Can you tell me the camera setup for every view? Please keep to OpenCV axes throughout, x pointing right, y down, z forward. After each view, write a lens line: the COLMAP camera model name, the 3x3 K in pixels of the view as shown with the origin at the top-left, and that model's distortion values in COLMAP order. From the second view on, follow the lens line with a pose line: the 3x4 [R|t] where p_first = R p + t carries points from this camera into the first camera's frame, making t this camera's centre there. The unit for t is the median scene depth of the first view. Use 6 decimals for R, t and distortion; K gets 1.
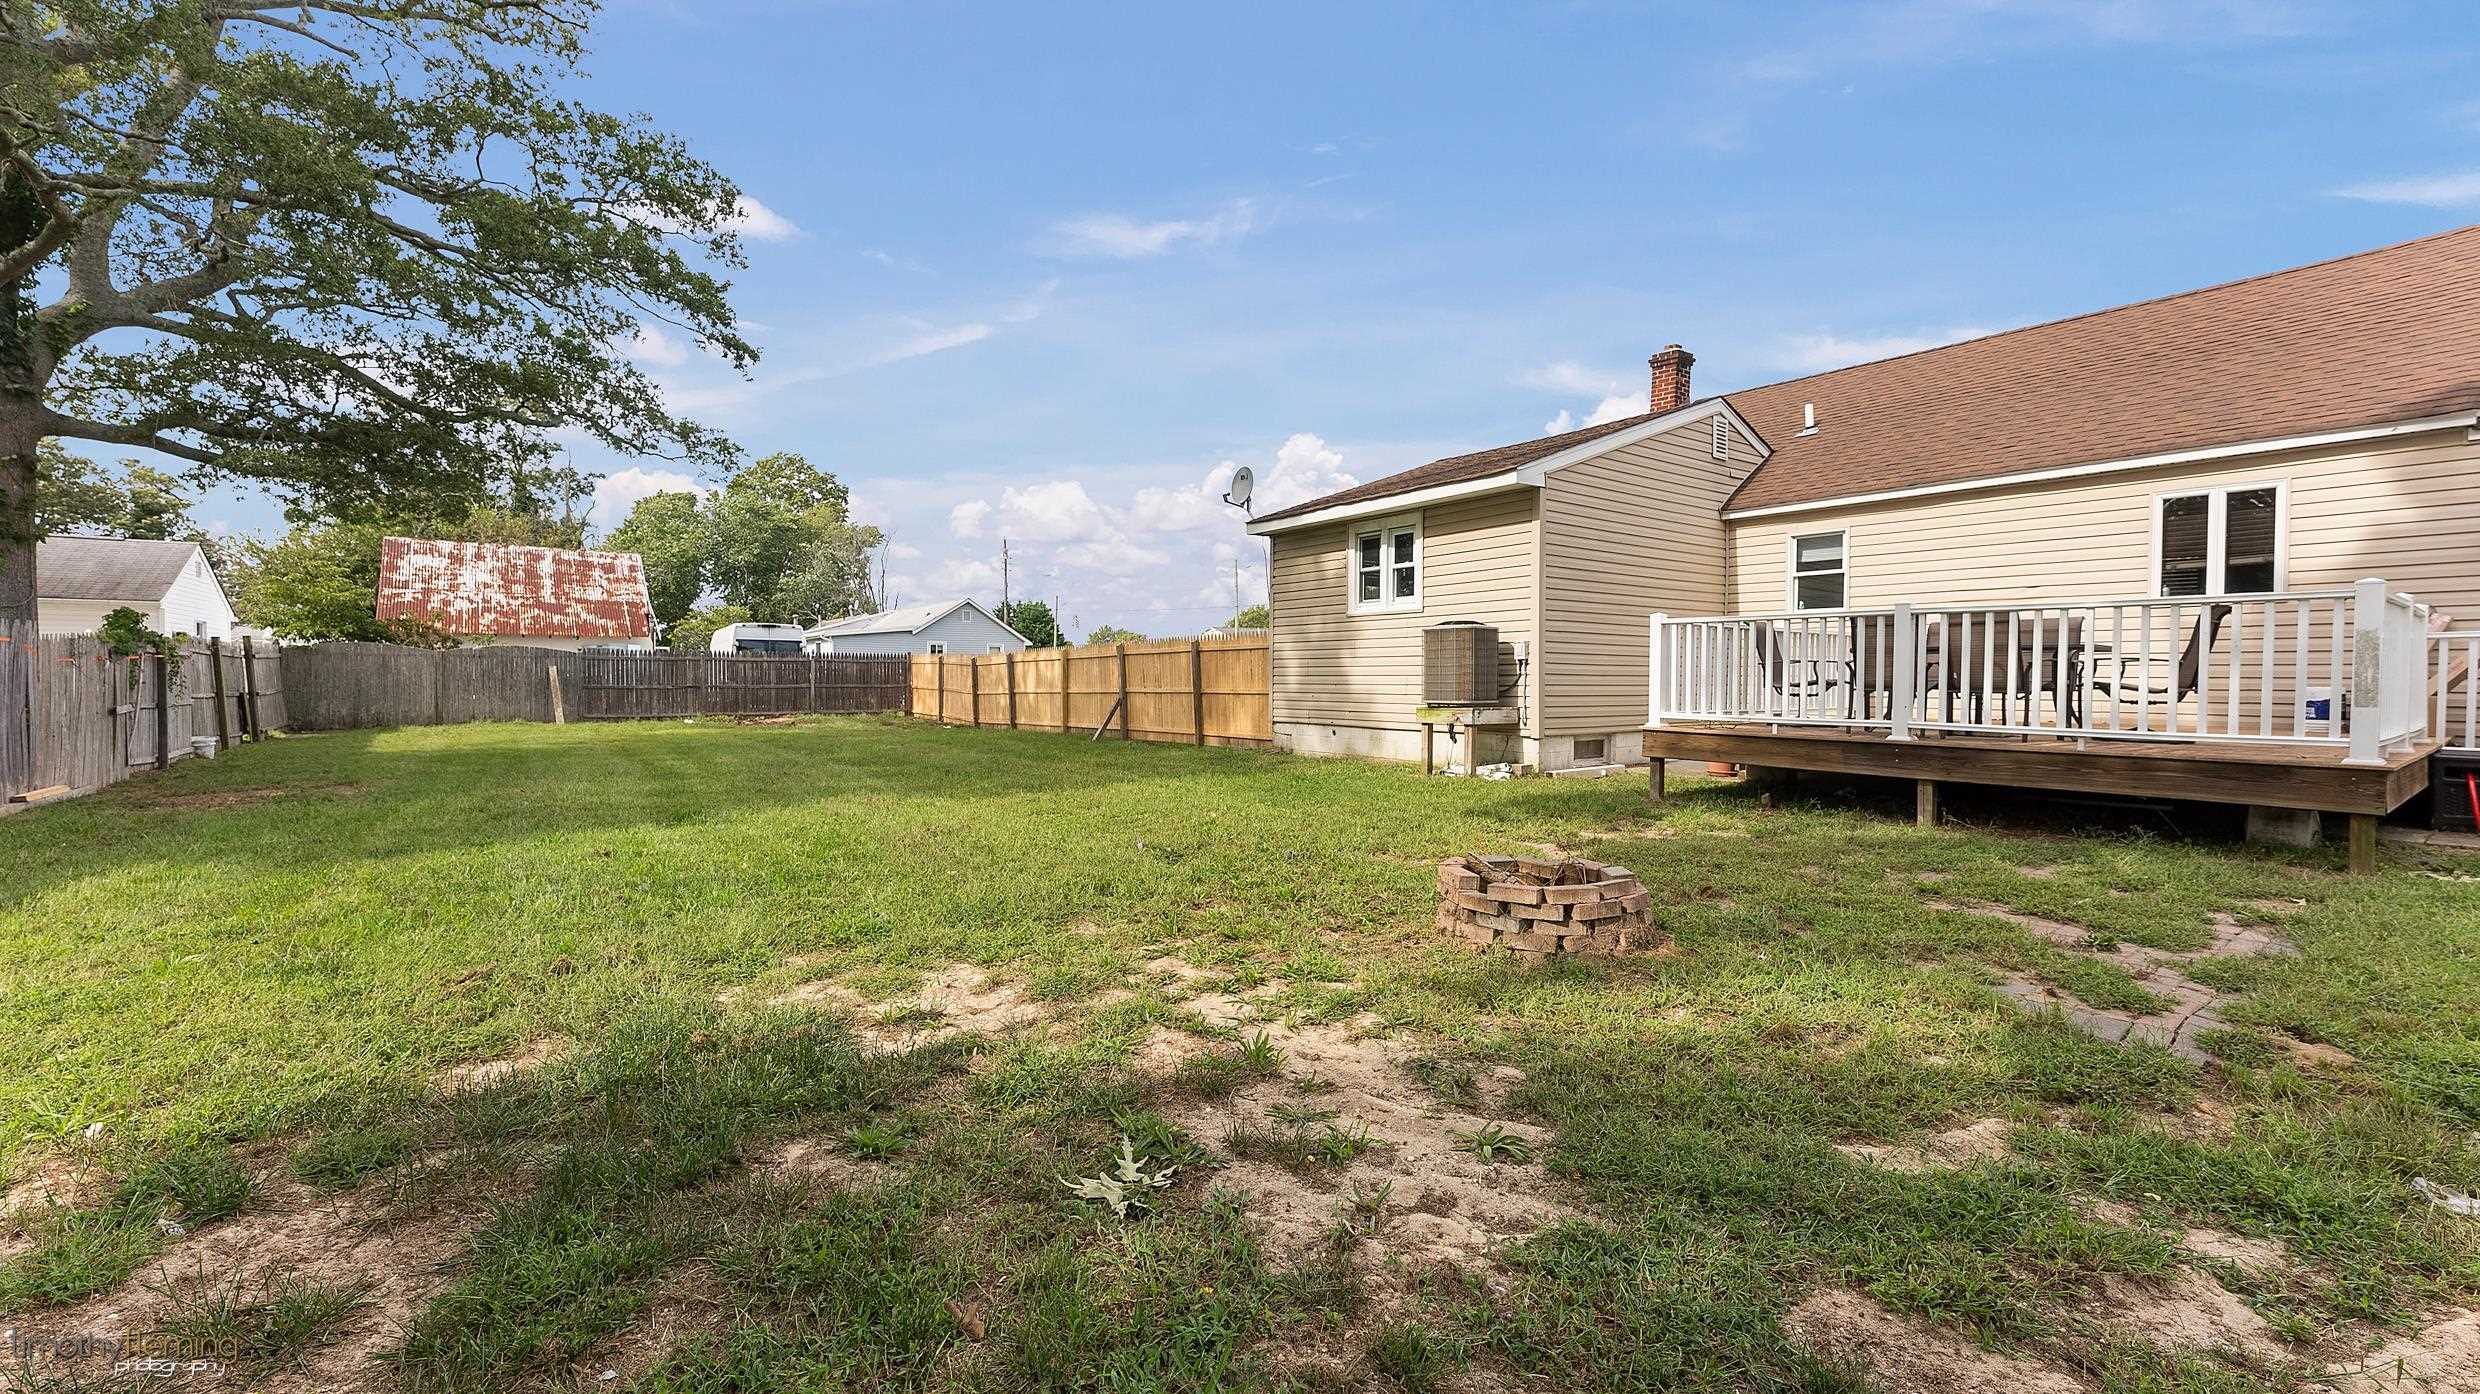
lens RADIAL K [[1005.2, 0, 1180.0], [0, 1005.2, 692.9], [0, 0, 1]] dist [0.002706, -0.000644]
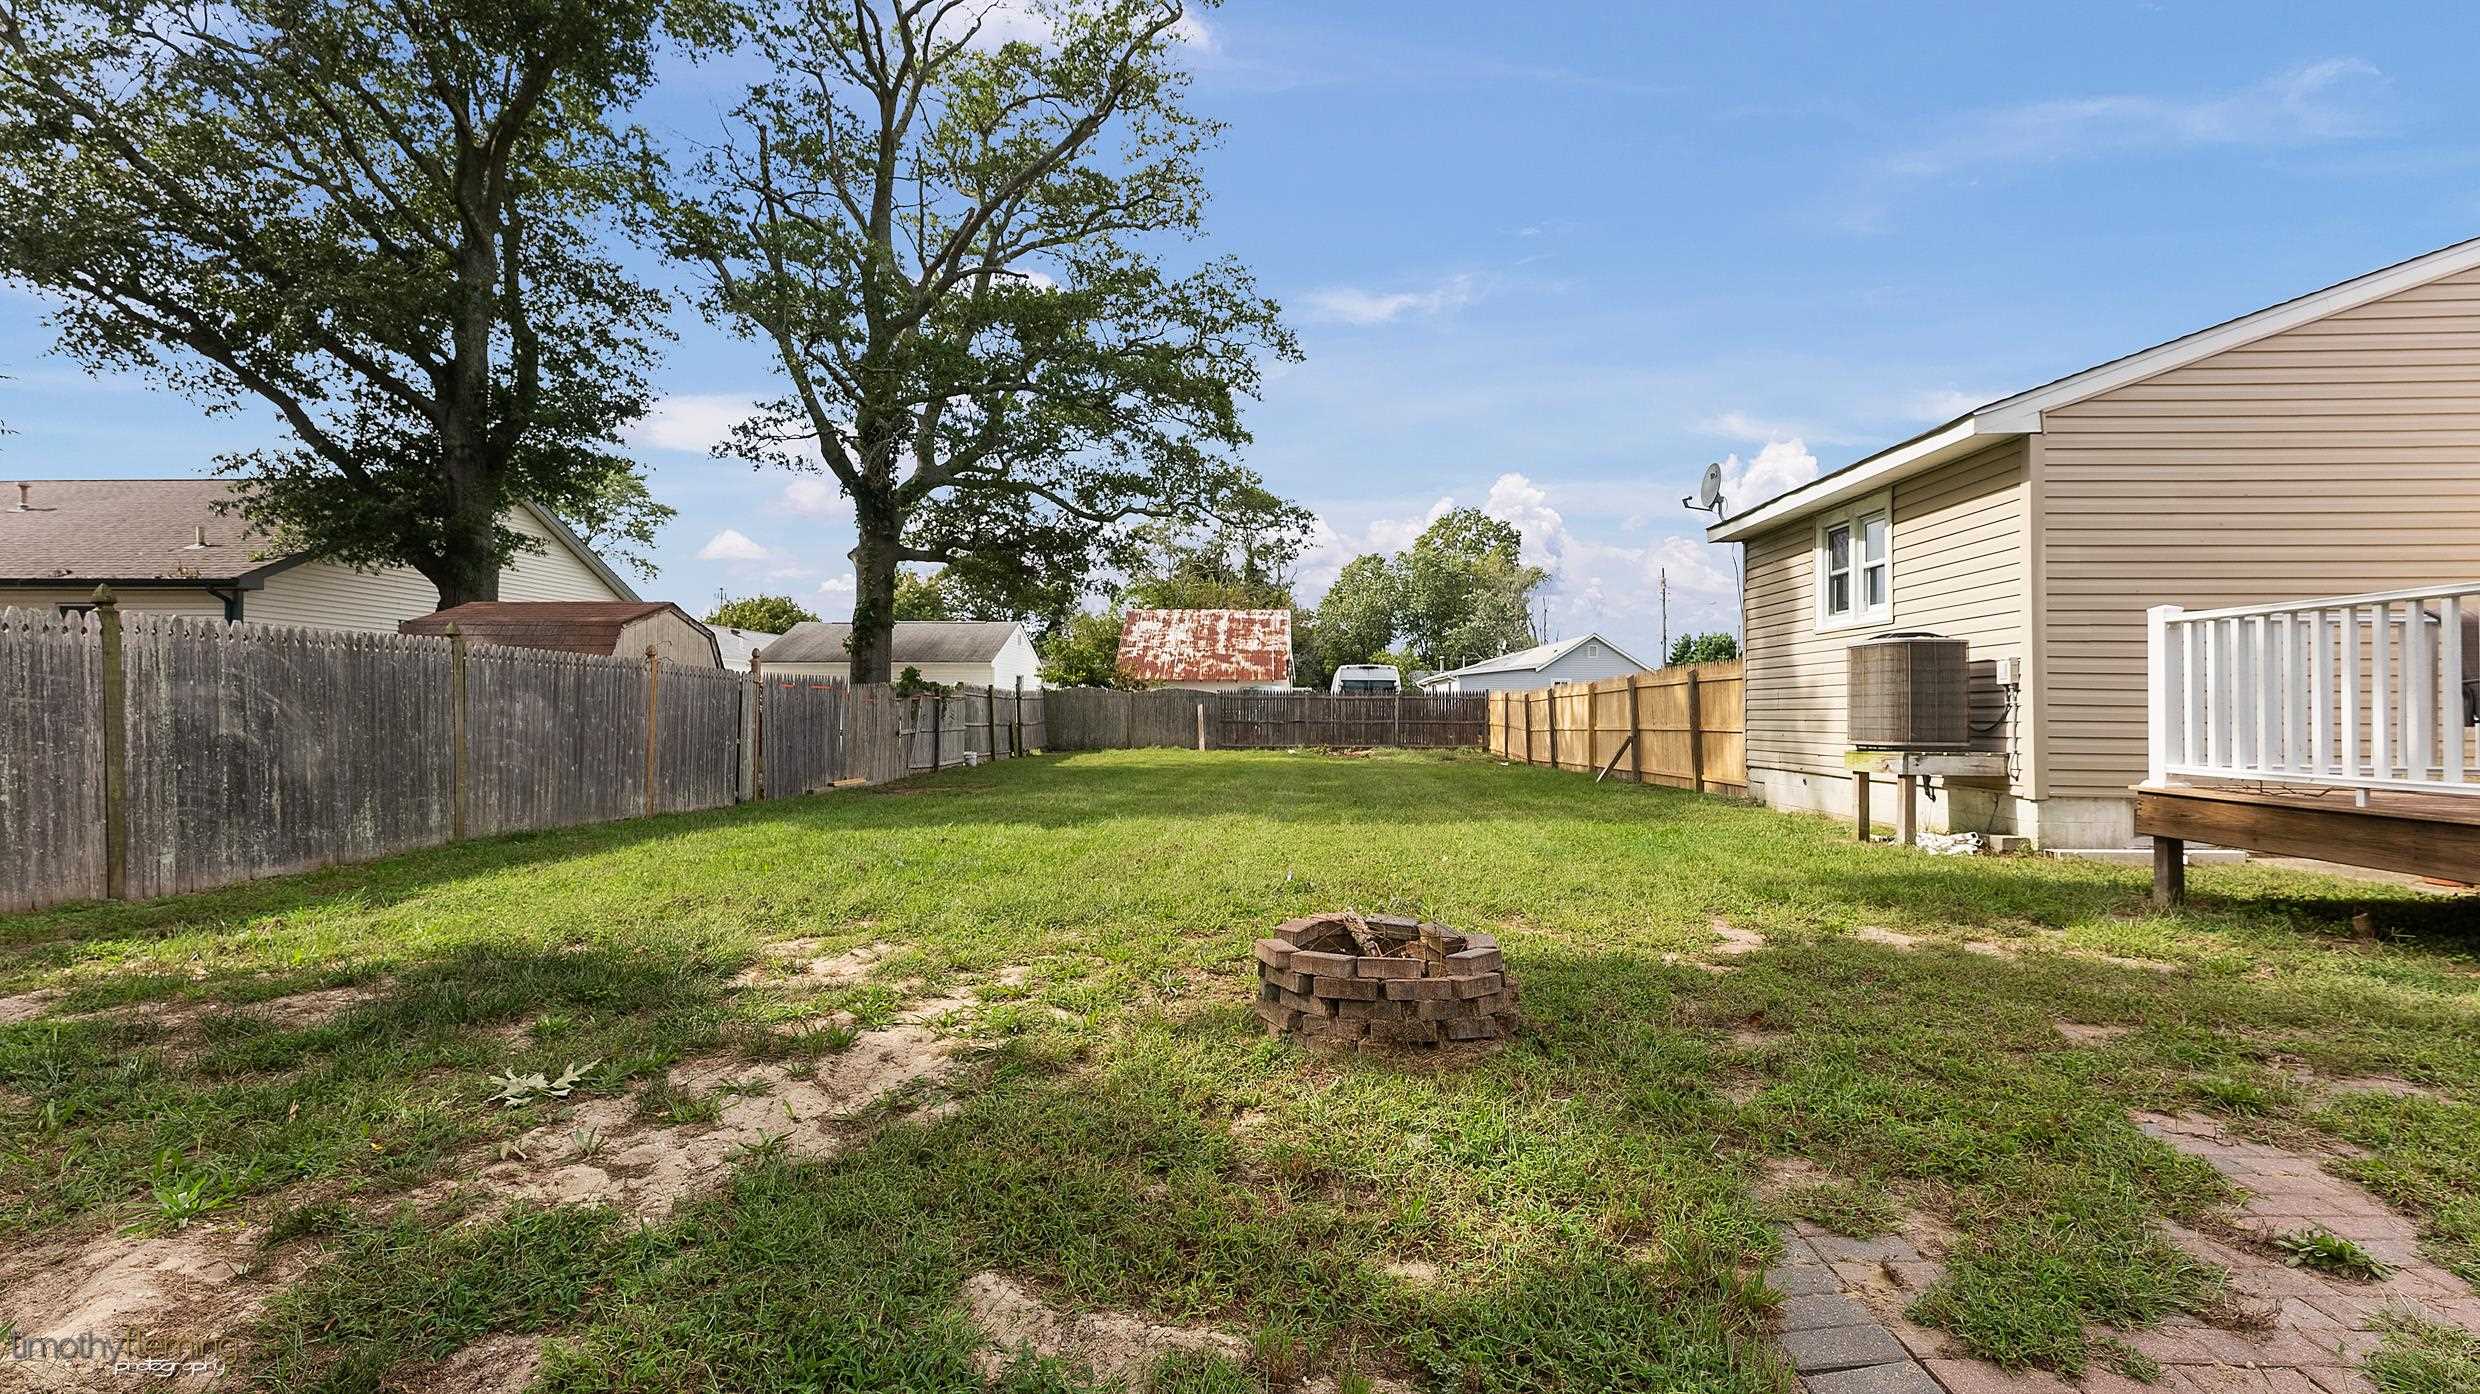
lens RADIAL K [[1005.2, 0, 1281.0], [0, 1005.2, 699.1], [0, 0, 1]] dist [0.002706, -0.000644]
pose [[0.779675, -0.008260, -0.626130, 0.343295], [-0.013397, 0.999464, -0.029868, 0.003884], [0.626041, 0.031675, 0.779146, 0.130962]]
